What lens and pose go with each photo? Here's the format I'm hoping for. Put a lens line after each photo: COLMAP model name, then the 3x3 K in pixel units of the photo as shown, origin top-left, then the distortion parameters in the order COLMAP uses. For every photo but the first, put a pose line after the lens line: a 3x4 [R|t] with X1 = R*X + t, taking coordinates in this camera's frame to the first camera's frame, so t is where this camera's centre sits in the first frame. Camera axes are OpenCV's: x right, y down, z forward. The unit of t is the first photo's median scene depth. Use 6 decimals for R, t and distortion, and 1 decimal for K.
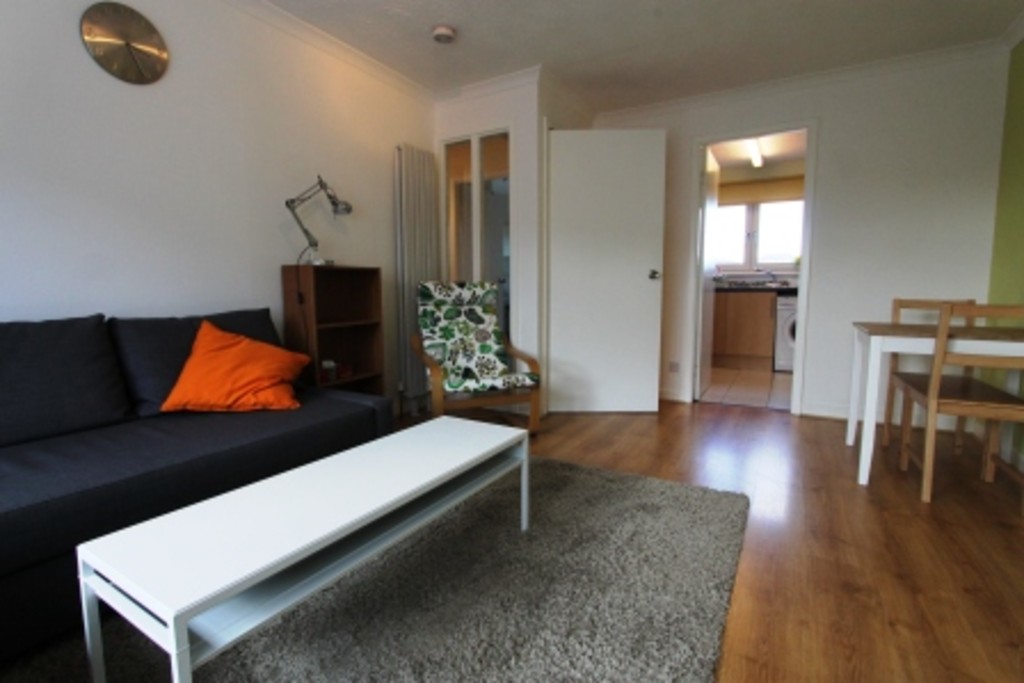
lens RADIAL K [[483.4, 0, 512.0], [0, 483.4, 341.5], [0, 0, 1]] dist [-0.017095, 0.006550]
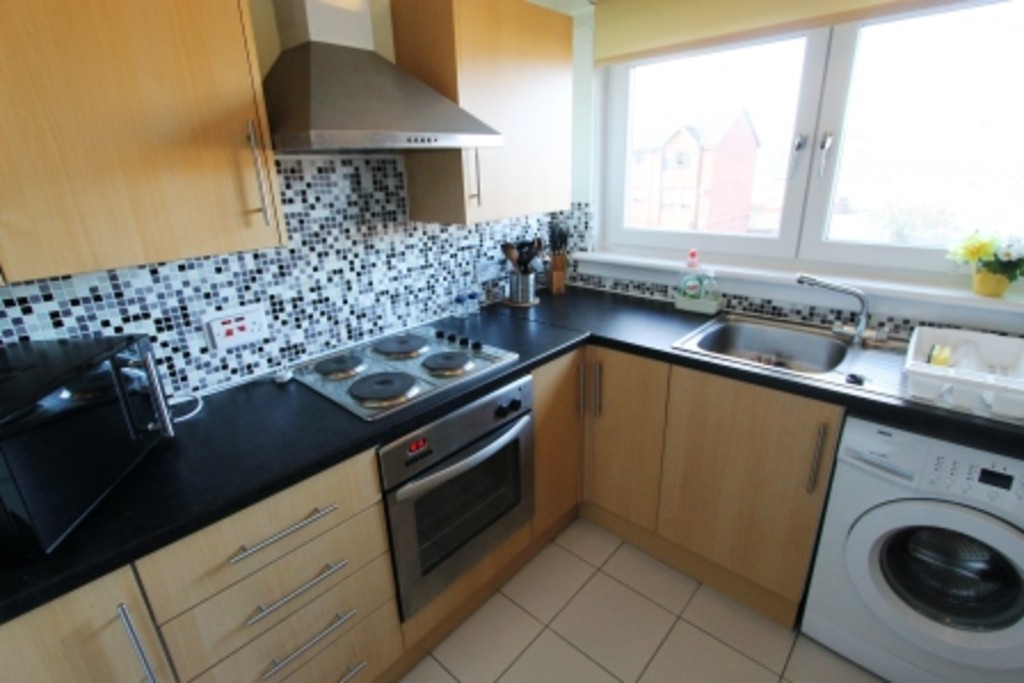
lens RADIAL K [[483.4, 0, 512.0], [0, 483.4, 341.5], [0, 0, 1]] dist [-0.017095, 0.006550]
pose [[0.979363, 0.037146, -0.198668, 0.680135], [0.009949, 0.972914, 0.230955, -0.313802], [0.201866, -0.228165, 0.952466, 1.165529]]
